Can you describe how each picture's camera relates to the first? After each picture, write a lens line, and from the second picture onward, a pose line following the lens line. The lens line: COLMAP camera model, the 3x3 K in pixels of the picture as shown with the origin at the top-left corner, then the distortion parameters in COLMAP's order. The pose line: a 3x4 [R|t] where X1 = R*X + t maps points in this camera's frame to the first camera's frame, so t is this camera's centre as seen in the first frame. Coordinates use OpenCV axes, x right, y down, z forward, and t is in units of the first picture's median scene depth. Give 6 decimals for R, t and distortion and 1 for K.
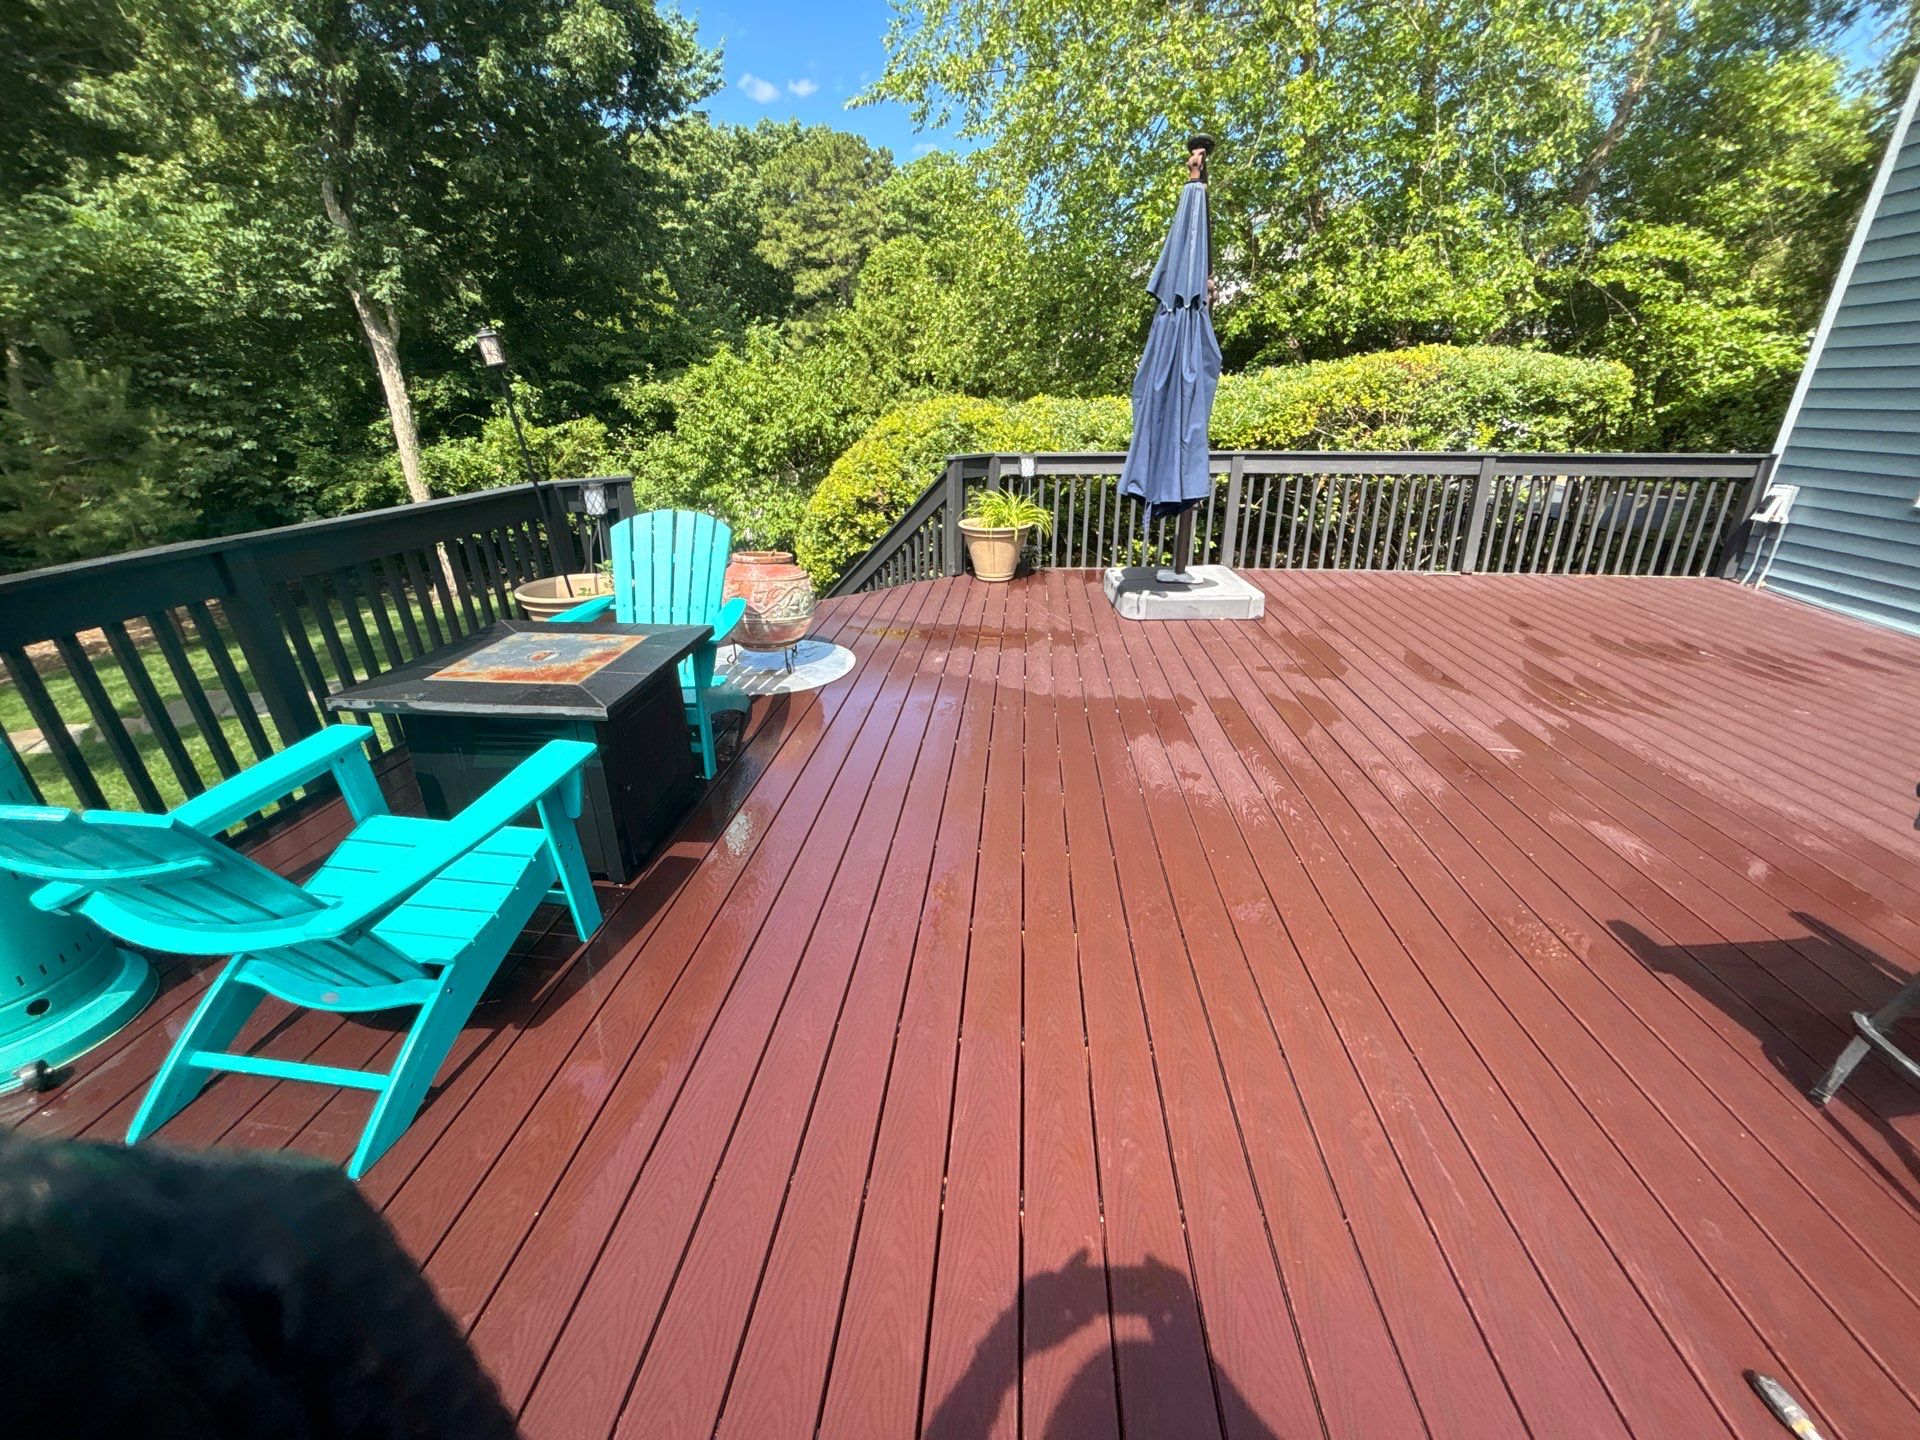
lens RADIAL K [[814.7, 0, 964.6], [0, 814.7, 696.0], [0, 0, 1]] dist [0.003644, -0.000116]
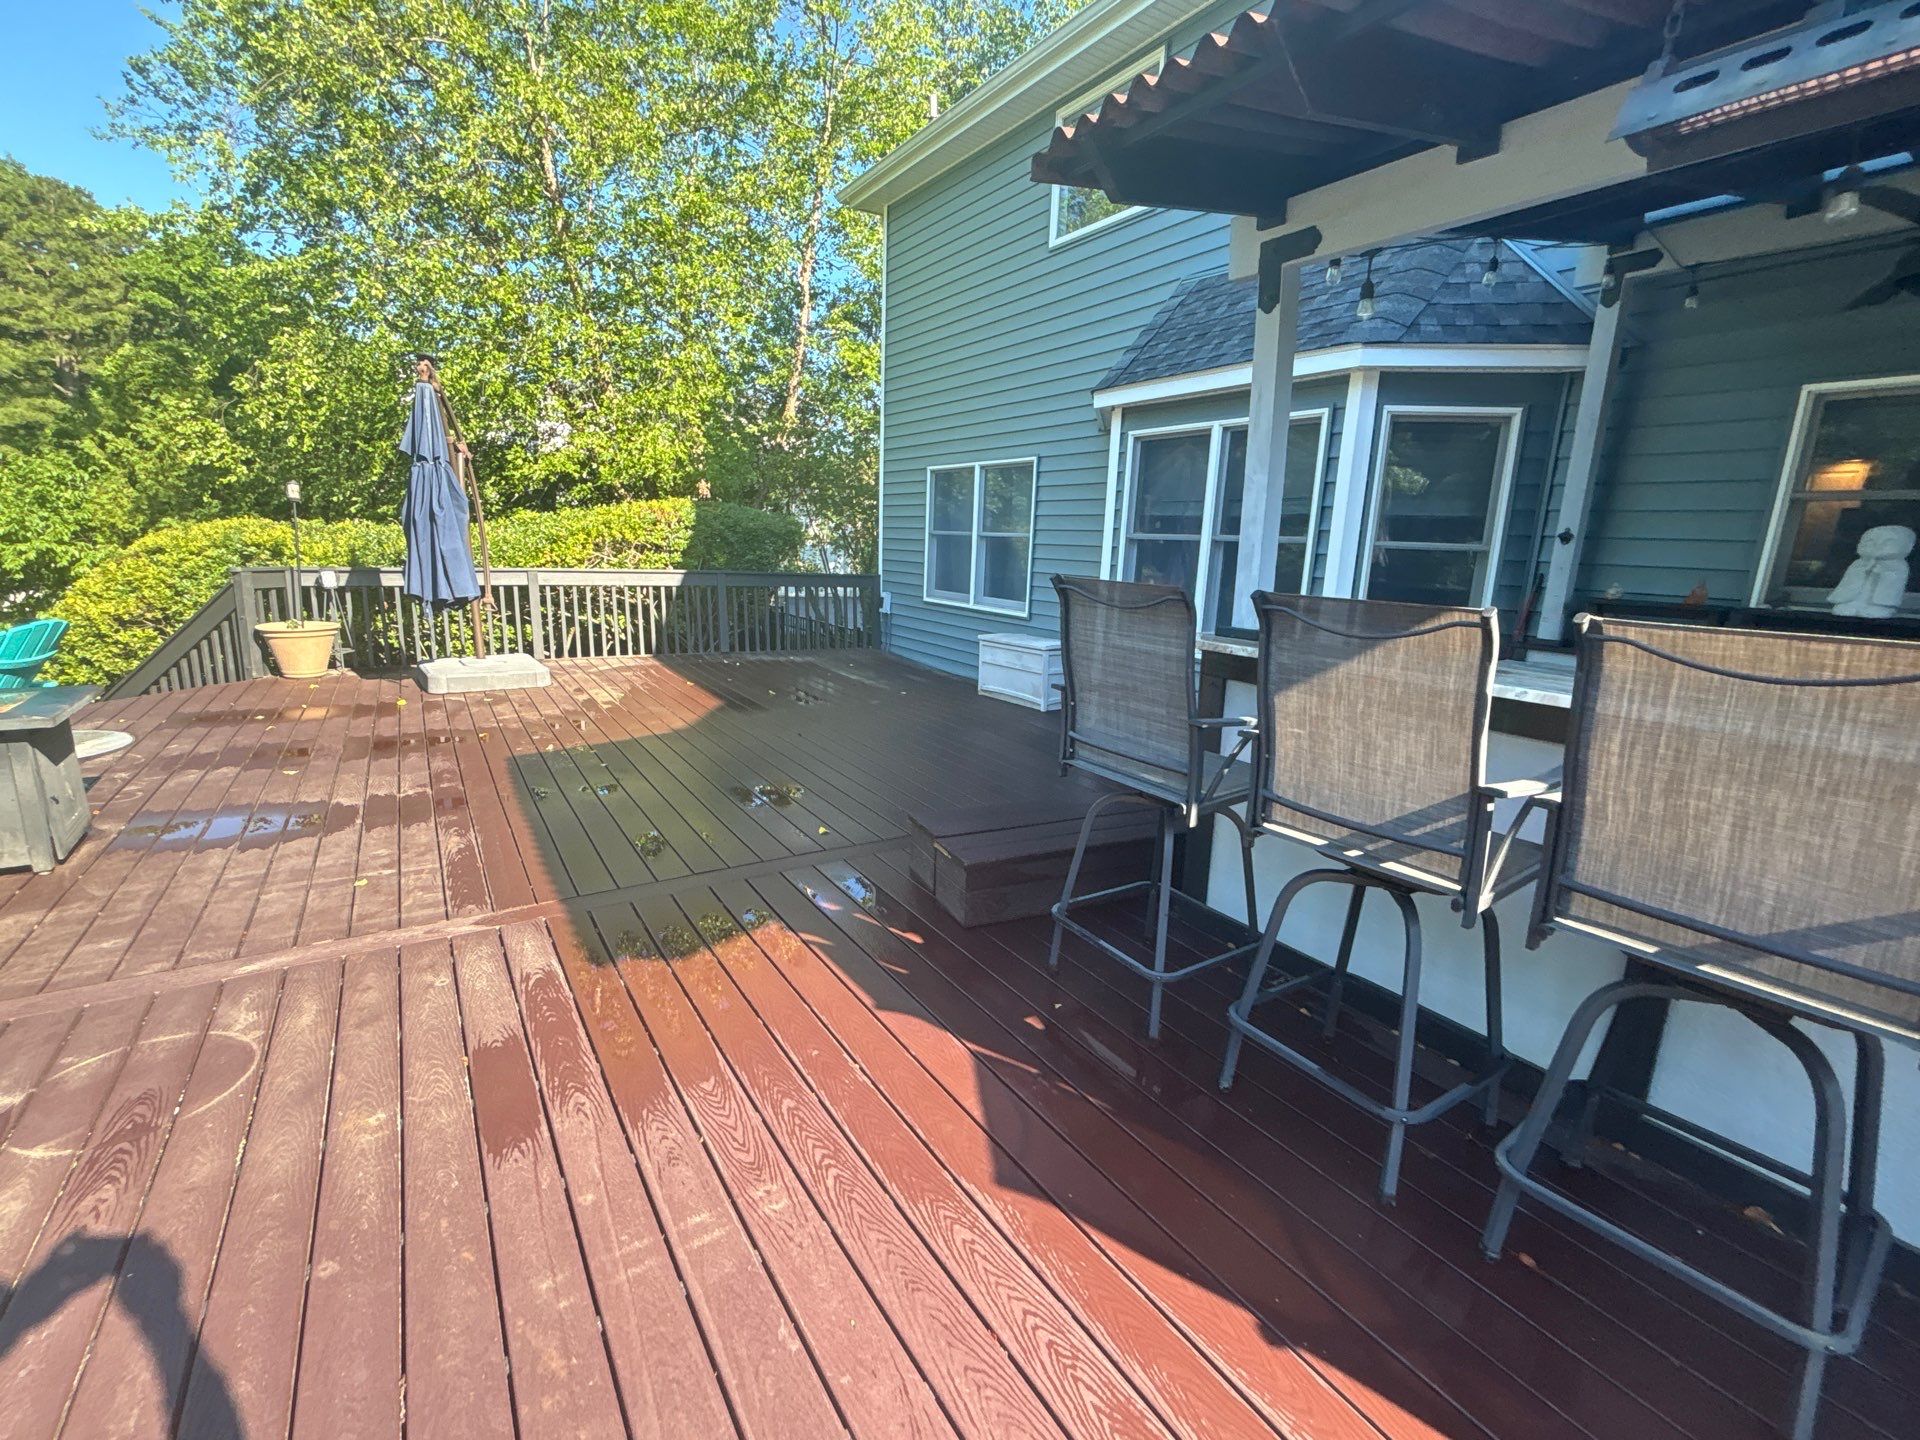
lens RADIAL K [[802.3, 0, 960.0], [0, 802.3, 720.0], [0, 0, 1]] dist [0.000941, 0.000747]
pose [[0.782580, -0.104993, 0.613632, 0.051707], [0.179491, 0.981872, -0.060910, 0.110483], [-0.596113, 0.157809, 0.787239, -0.300254]]
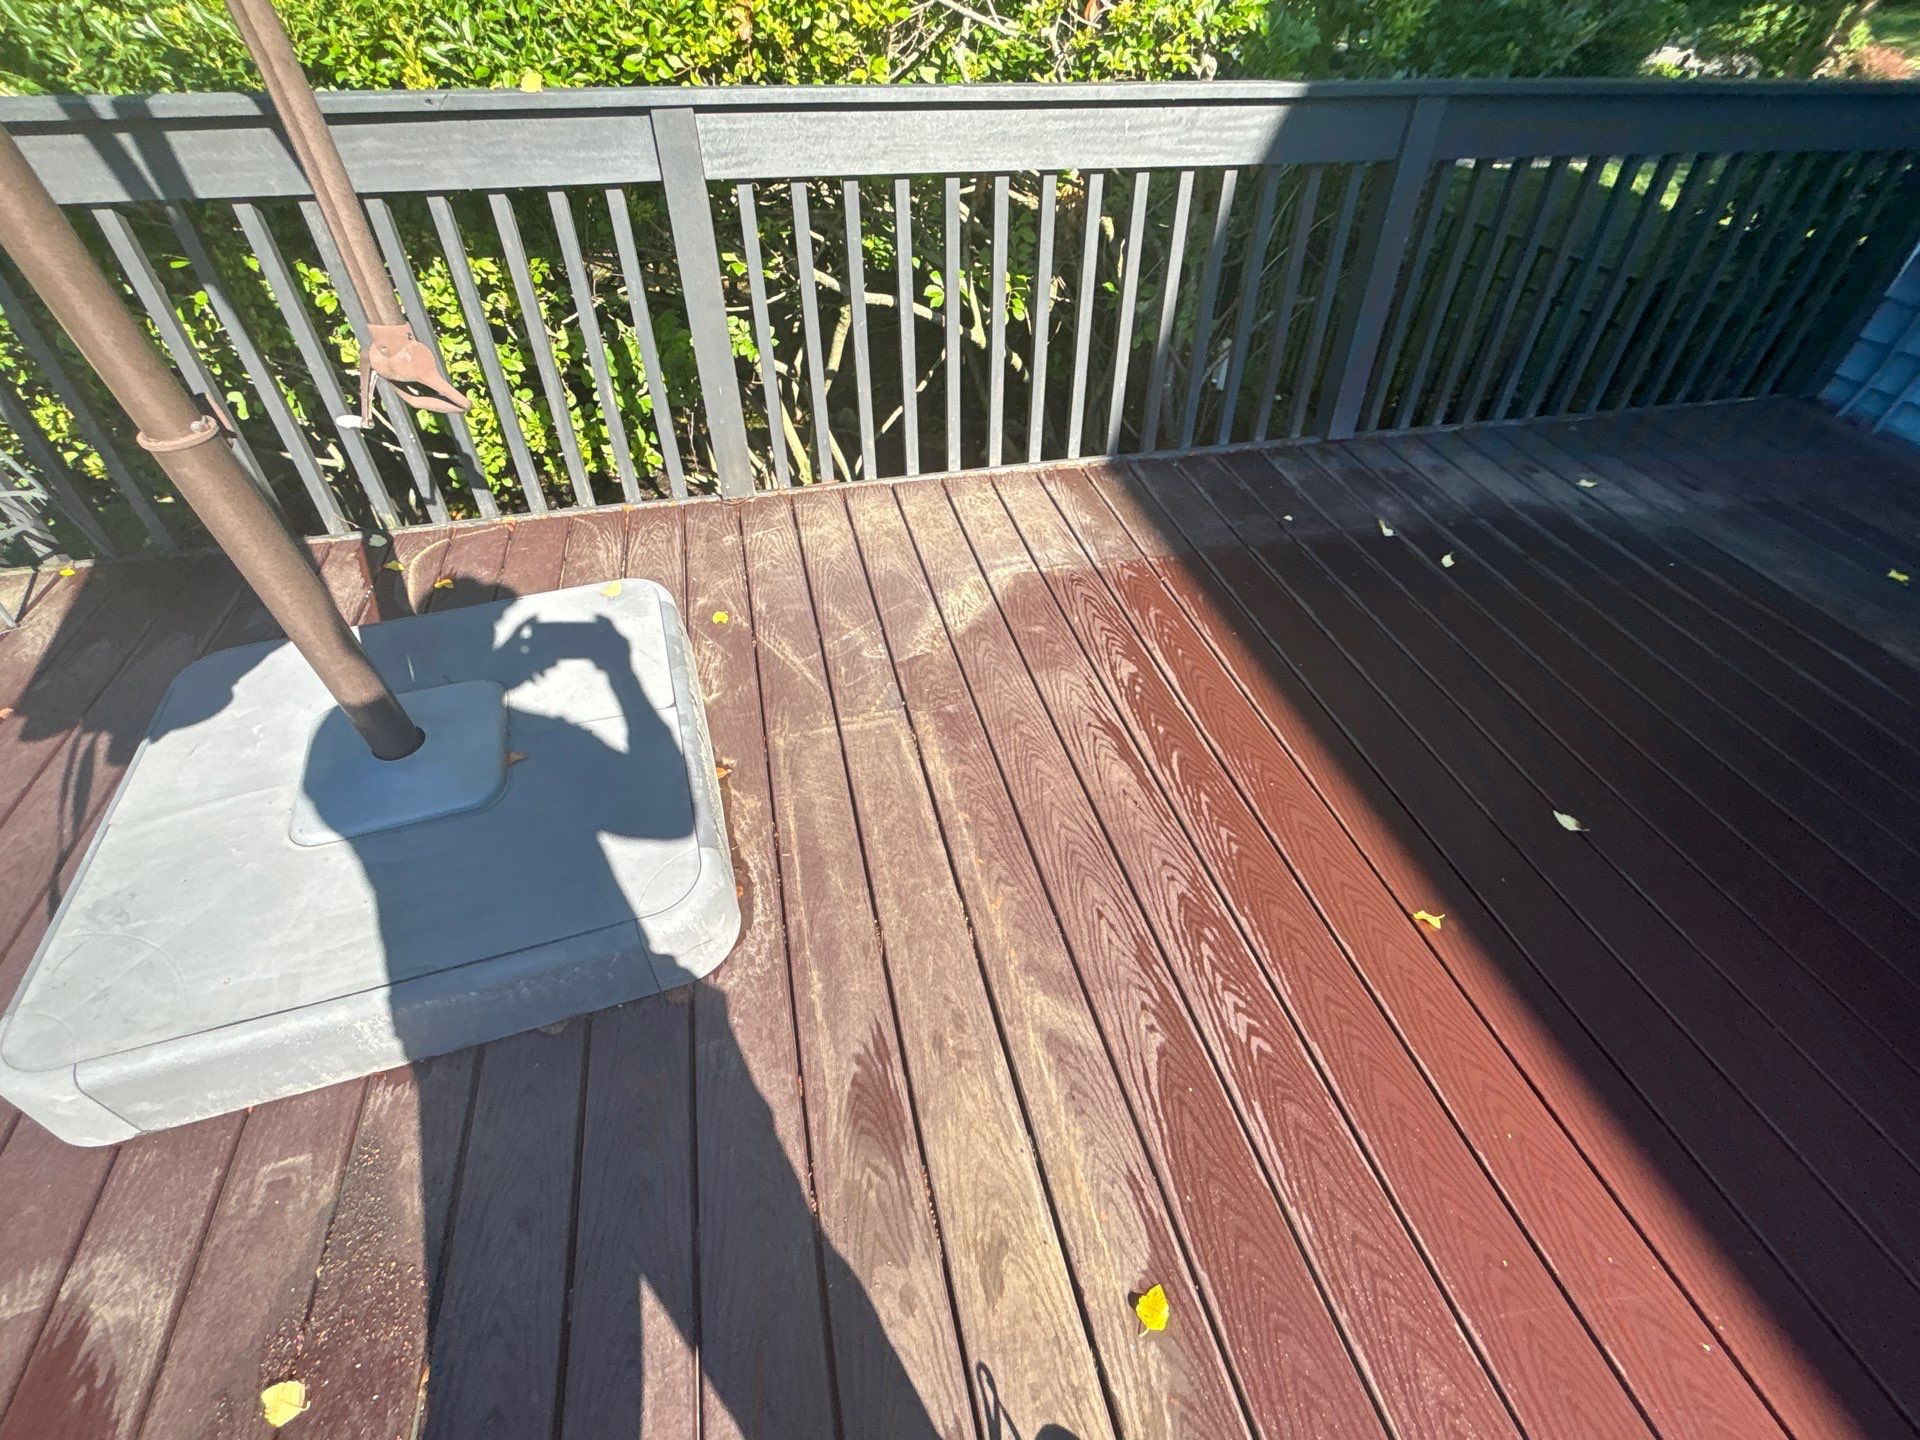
lens RADIAL K [[814.7, 0, 964.6], [0, 814.7, 696.0], [0, 0, 1]] dist [0.003644, -0.000116]
pose [[0.944403, -0.209989, 0.252998, 0.272235], [0.097349, 0.913564, 0.394872, -0.187438], [-0.314049, -0.348289, 0.883215, 0.575809]]
